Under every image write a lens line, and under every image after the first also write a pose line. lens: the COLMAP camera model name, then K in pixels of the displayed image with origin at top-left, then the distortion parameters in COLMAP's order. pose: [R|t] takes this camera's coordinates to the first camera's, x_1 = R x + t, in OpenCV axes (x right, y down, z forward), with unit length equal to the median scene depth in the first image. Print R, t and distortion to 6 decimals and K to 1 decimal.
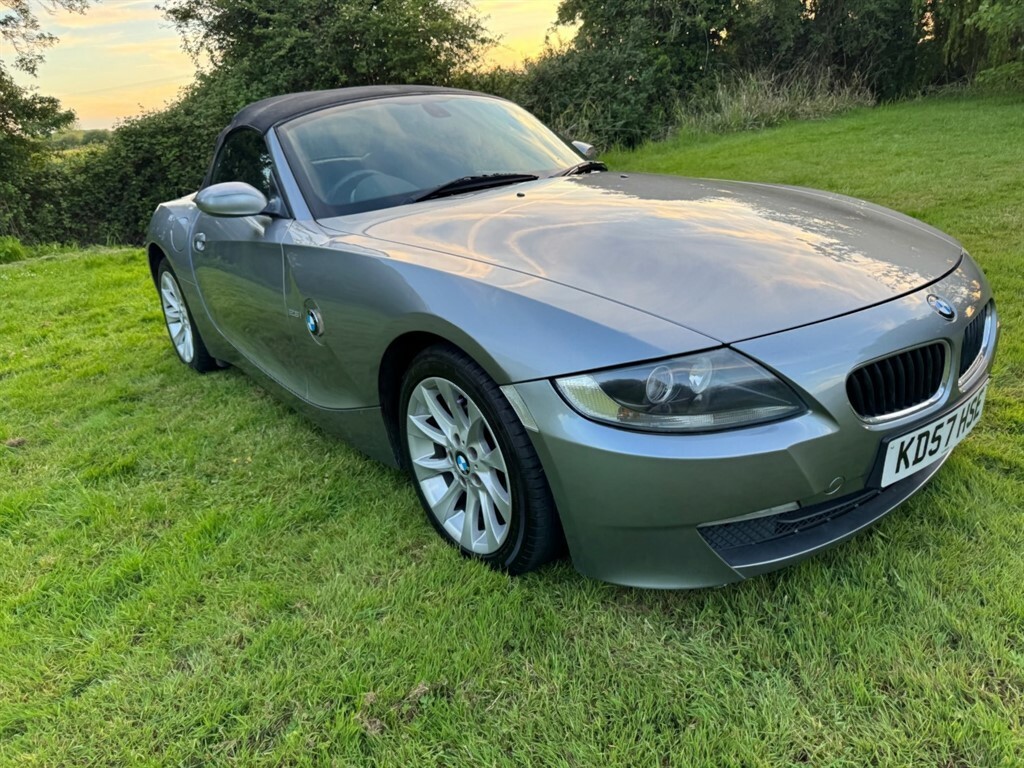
lens RADIAL K [[727.3, 0, 512.1], [0, 727.3, 381.4], [0, 0, 1]] dist [0.015031, -0.018788]
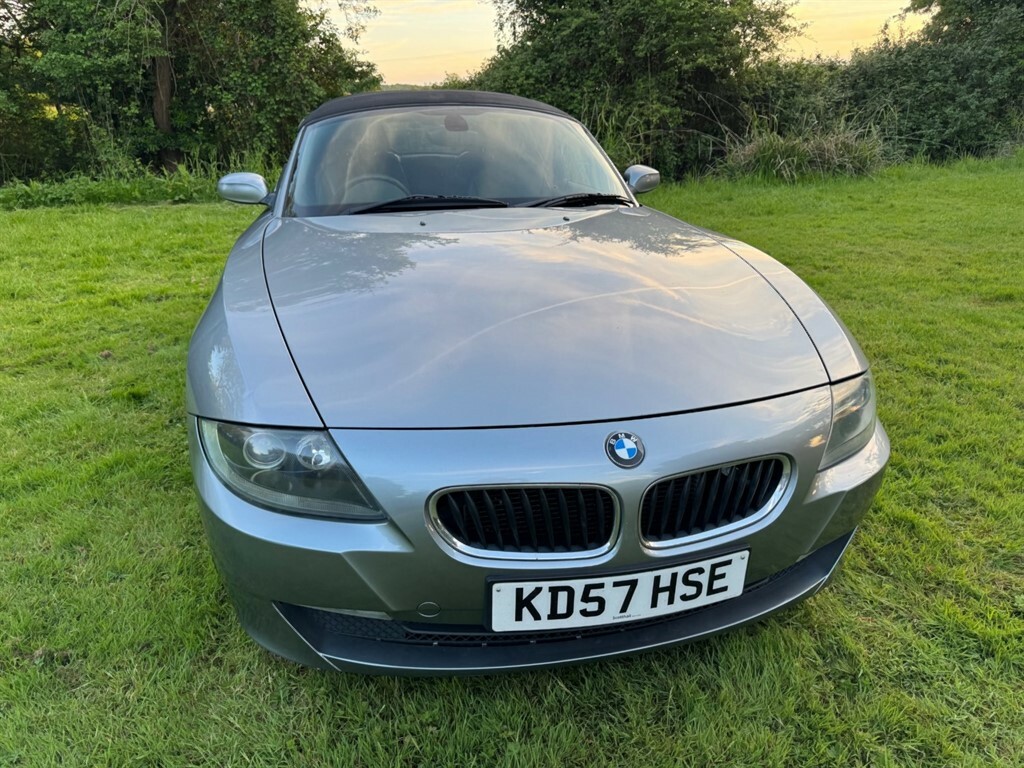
lens RADIAL K [[727.3, 0, 508.6], [0, 727.3, 372.4], [0, 0, 1]] dist [0.015031, -0.018788]
pose [[0.897661, 0.225510, -0.378615, 0.355164], [-0.217685, 0.973920, 0.063974, -0.097952], [0.383168, 0.024992, 0.923341, 0.087100]]
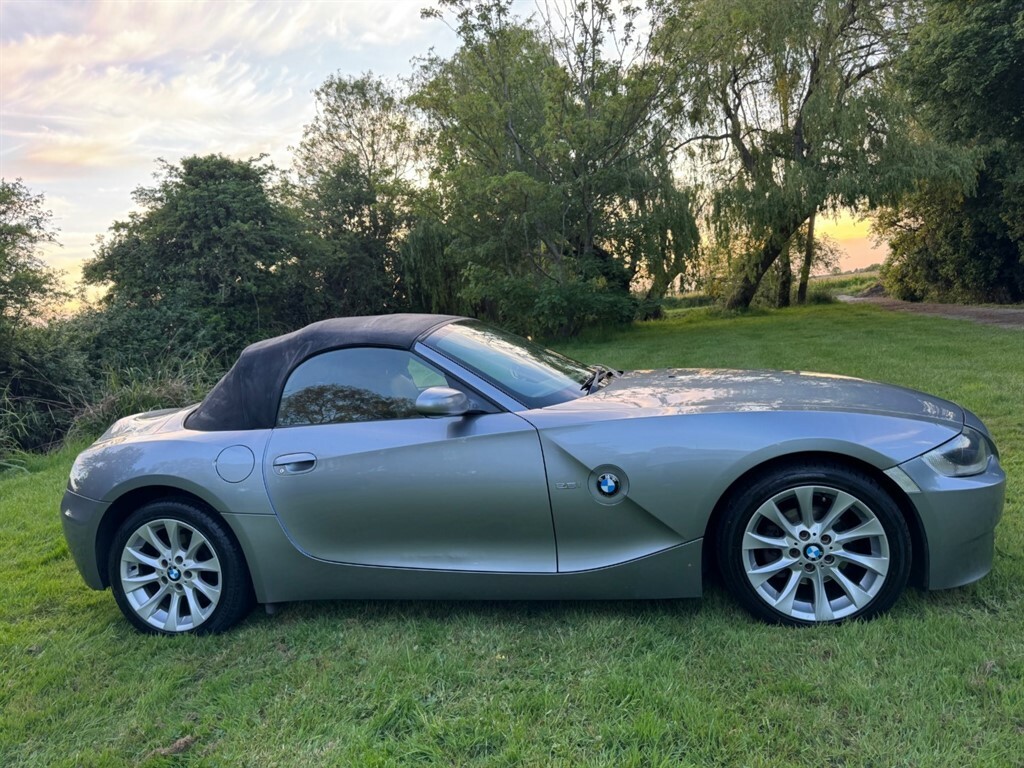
lens RADIAL K [[727.3, 0, 506.8], [0, 727.3, 379.1], [0, 0, 1]] dist [0.015031, -0.018788]
pose [[0.771404, -0.042035, 0.634956, -0.714161], [0.252487, 0.936129, -0.244772, 0.000792], [-0.584111, 0.349136, 0.732747, 0.123720]]
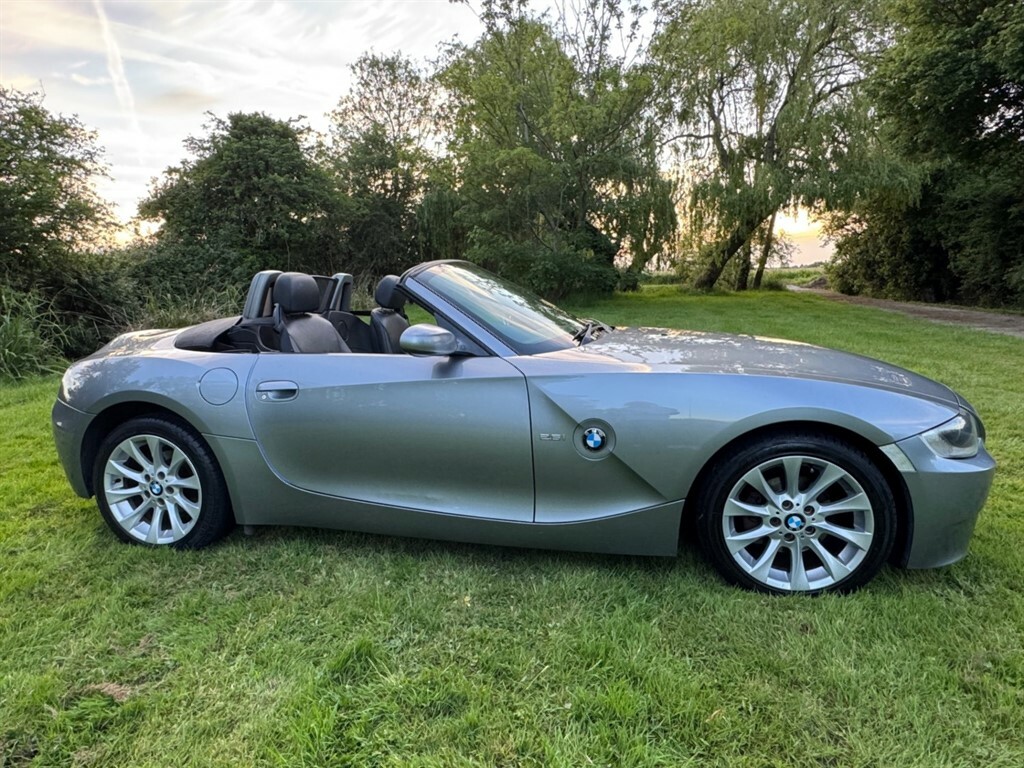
lens RADIAL K [[609.7, 0, 503.7], [0, 609.7, 382.9], [0, 0, 1]] dist [-0.005156, 0.002850]
pose [[0.769094, -0.031161, 0.638376, -0.622159], [0.177475, 0.969943, -0.166470, -0.021825], [-0.614001, 0.241327, 0.751508, 0.229787]]
